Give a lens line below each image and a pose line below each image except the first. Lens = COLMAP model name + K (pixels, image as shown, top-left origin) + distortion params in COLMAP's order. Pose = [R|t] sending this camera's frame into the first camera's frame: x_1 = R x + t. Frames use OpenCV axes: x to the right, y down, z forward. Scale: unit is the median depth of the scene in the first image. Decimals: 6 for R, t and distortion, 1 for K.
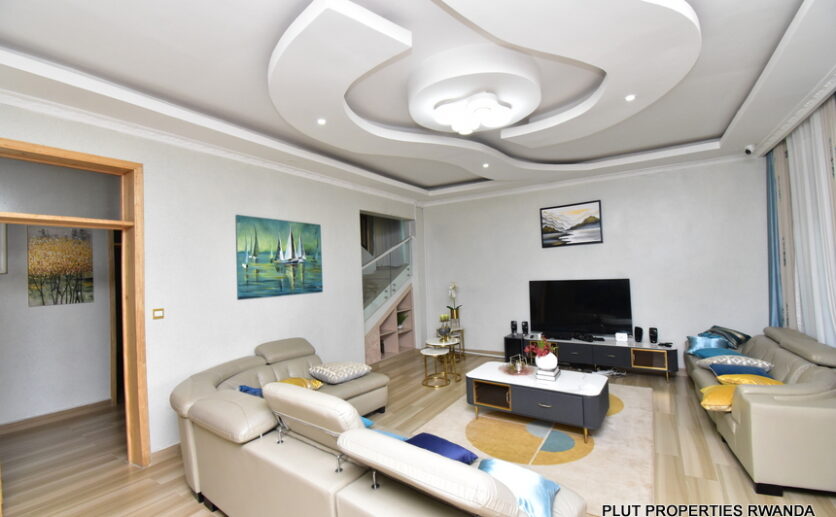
lens RADIAL K [[369.5, 0, 416.5], [0, 369.5, 256.7], [0, 0, 1]] dist [0.023445, -0.027487]
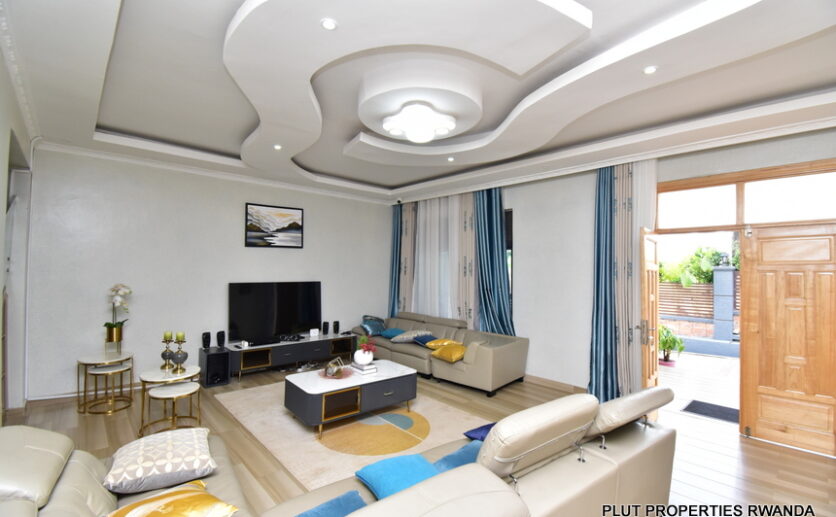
lens RADIAL K [[369.5, 0, 416.5], [0, 369.5, 256.7], [0, 0, 1]] dist [0.023445, -0.027487]
pose [[0.264784, 0.070609, 0.961719, -0.445814], [-0.067581, 0.996222, -0.054536, 0.023445], [-0.961937, -0.050554, 0.268555, 0.377740]]
